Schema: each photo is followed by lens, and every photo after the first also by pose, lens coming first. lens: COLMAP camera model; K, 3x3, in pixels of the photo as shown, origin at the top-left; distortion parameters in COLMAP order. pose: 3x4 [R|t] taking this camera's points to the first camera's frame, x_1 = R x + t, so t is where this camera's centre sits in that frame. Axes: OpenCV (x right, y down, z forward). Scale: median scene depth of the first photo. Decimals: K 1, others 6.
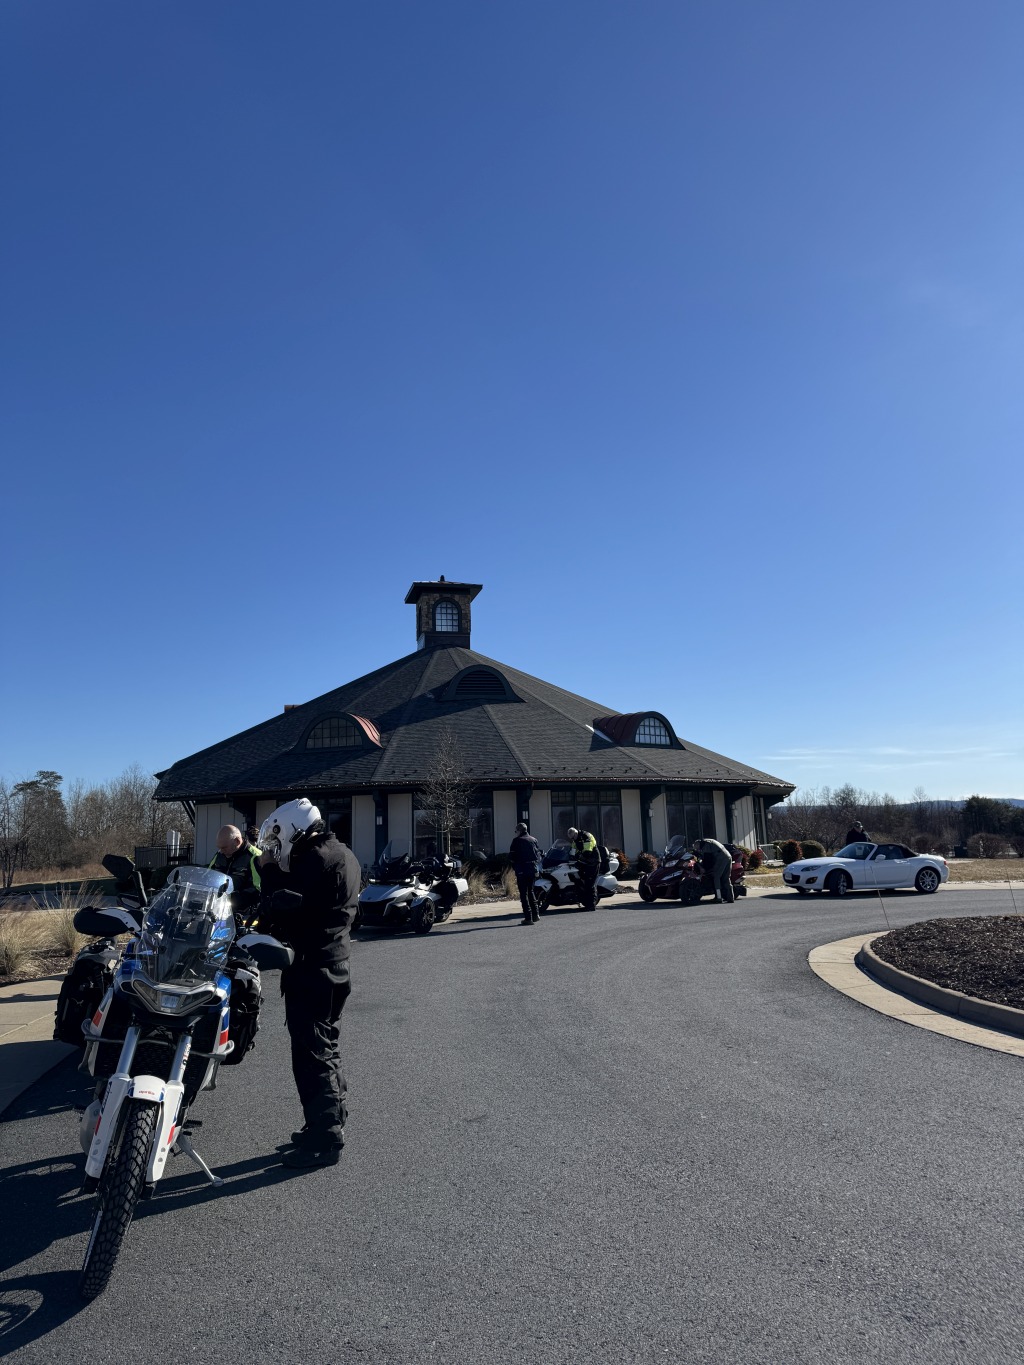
lens RADIAL K [[939.7, 0, 505.1], [0, 939.7, 671.7], [0, 0, 1]] dist [0.174525, -0.314401]
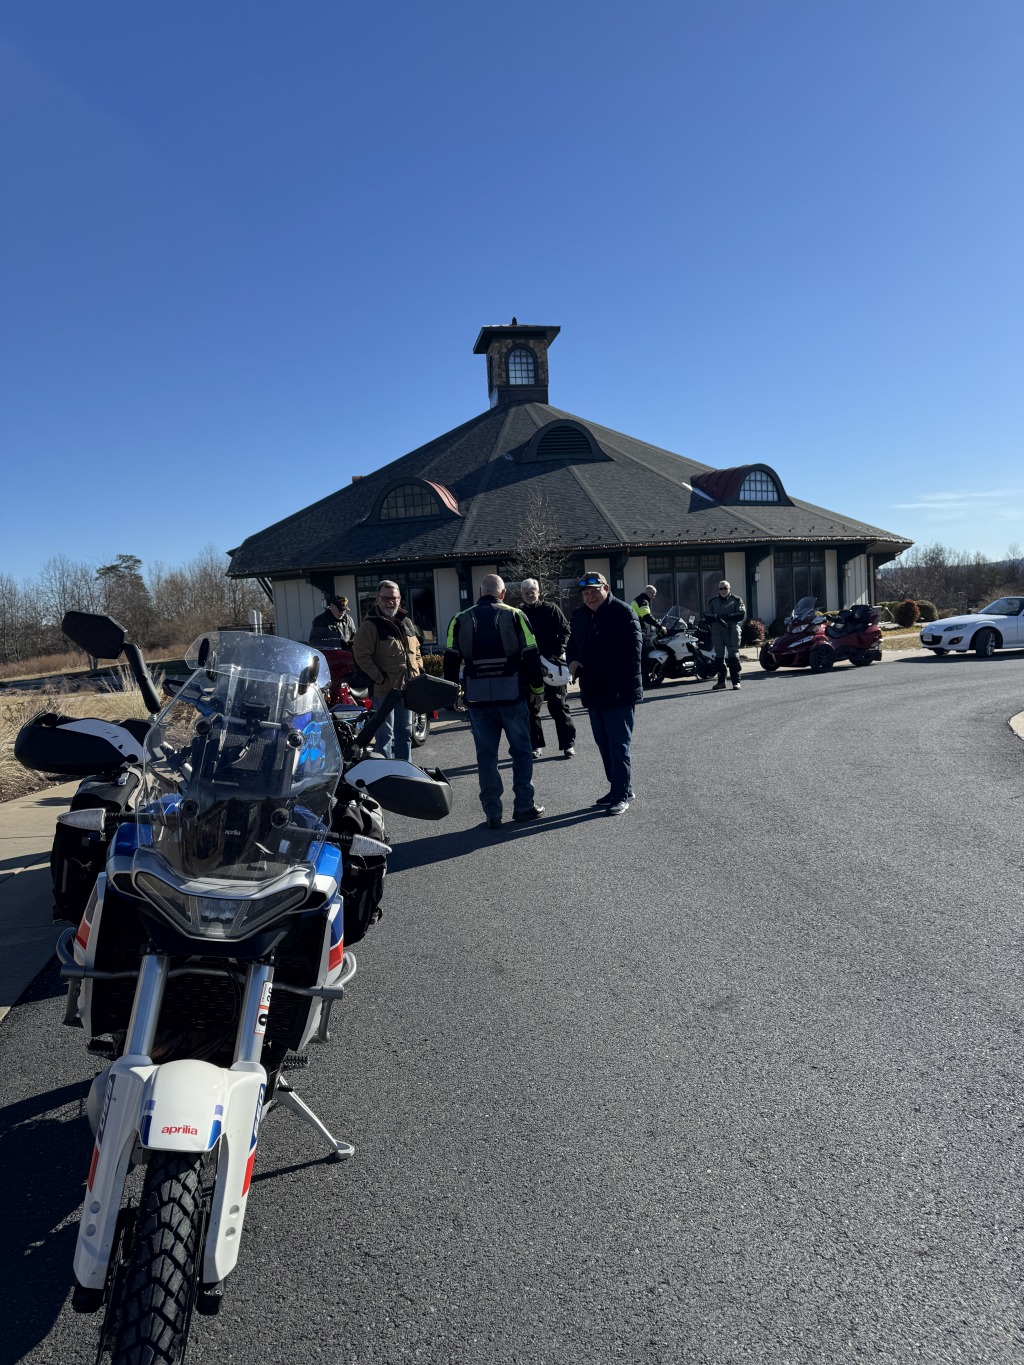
lens RADIAL K [[940.9, 0, 514.9], [0, 940.9, 687.7], [0, 0, 1]] dist [0.169134, -0.311821]
pose [[0.997484, -0.022767, -0.067139, -0.020490], [0.038811, 0.967878, 0.248407, 0.015215], [0.059327, -0.250387, 0.966326, 0.070290]]
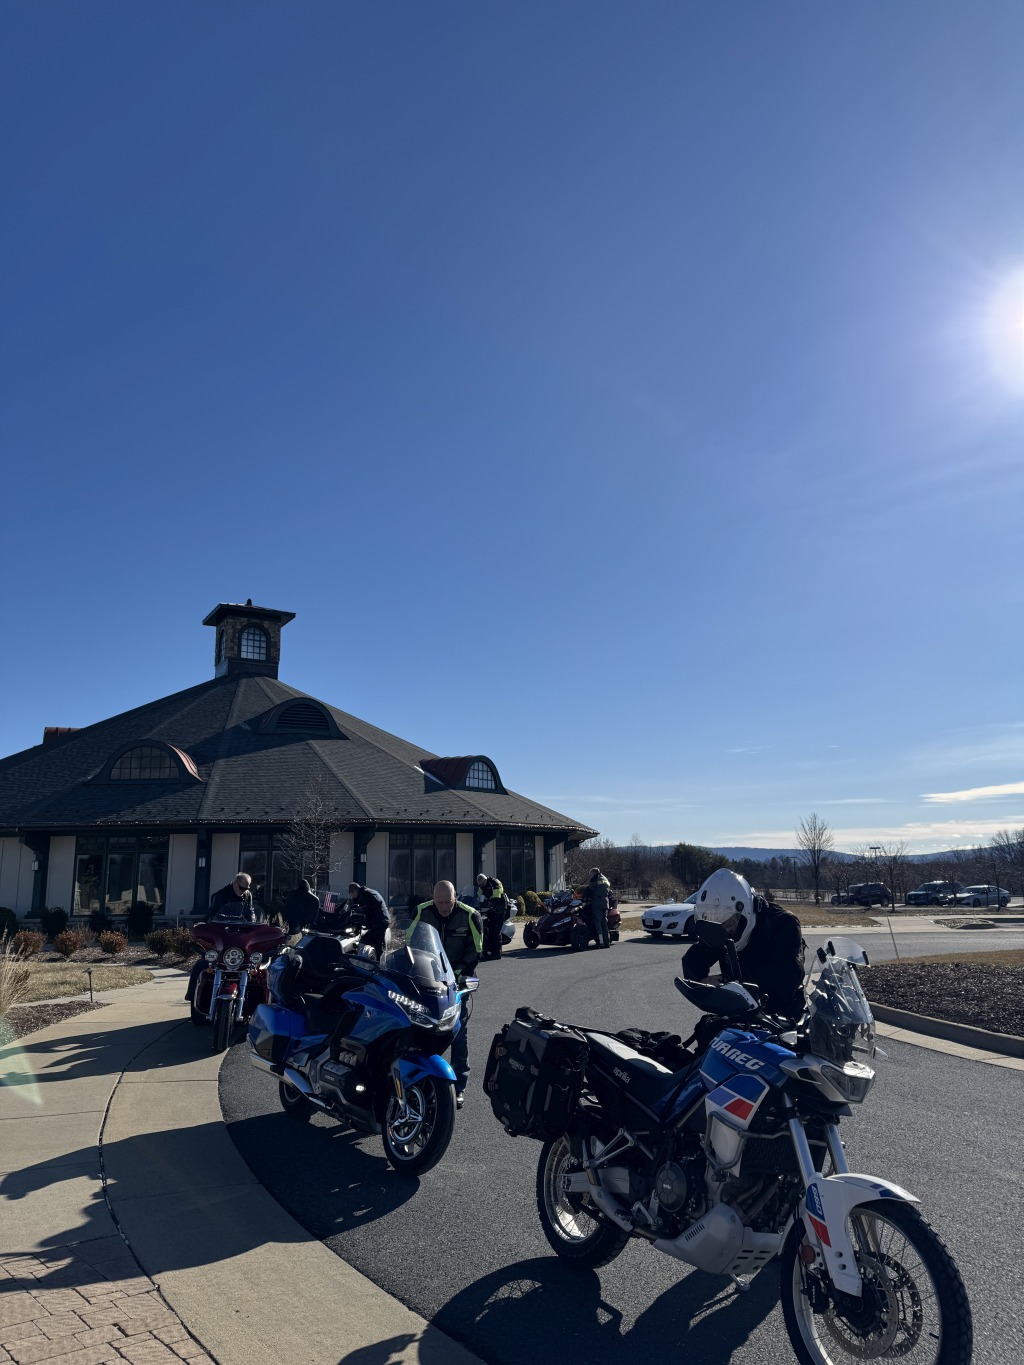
lens RADIAL K [[940.9, 0, 514.9], [0, 940.9, 687.7], [0, 0, 1]] dist [0.169134, -0.311821]
pose [[0.956814, 0.070126, 0.282116, -0.110994], [-0.062927, 0.997421, -0.034510, 0.002595], [-0.283808, 0.015267, 0.958759, 0.027214]]
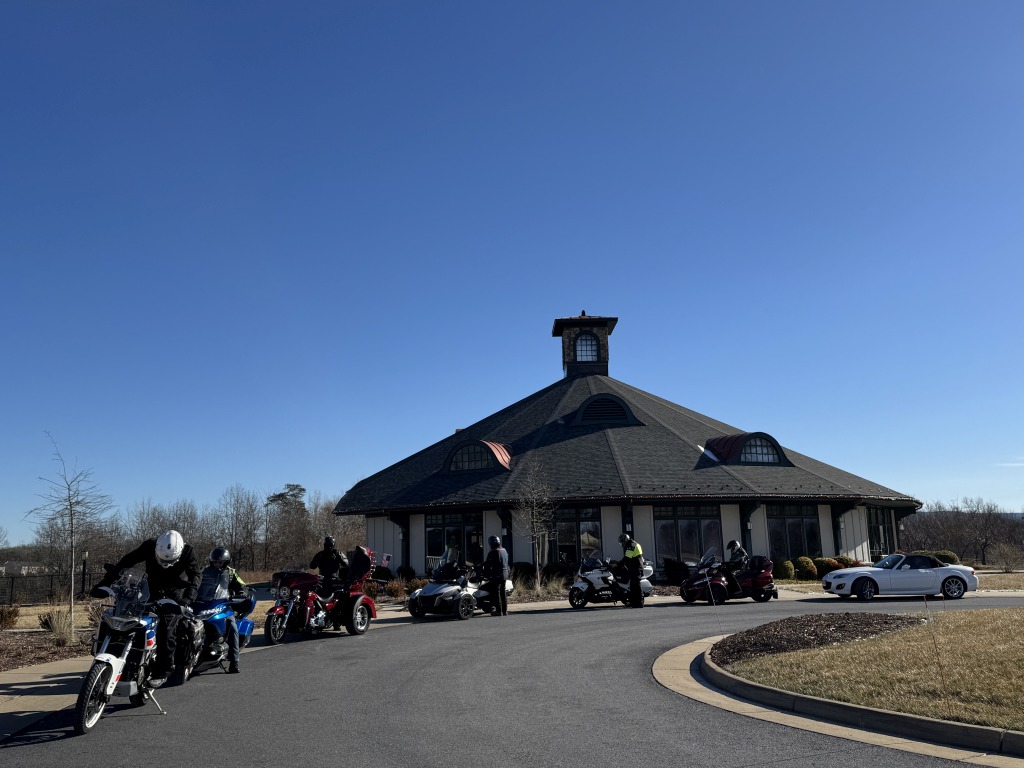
lens RADIAL K [[924.6, 0, 512.0], [0, 924.6, 384.0], [0, 0, 1]] dist [0.168167, -0.290913]
pose [[0.974062, -0.035728, -0.223444, 0.136565], [0.036435, 0.999336, -0.000959, -0.025477], [0.223330, -0.007207, 0.974716, -0.126280]]
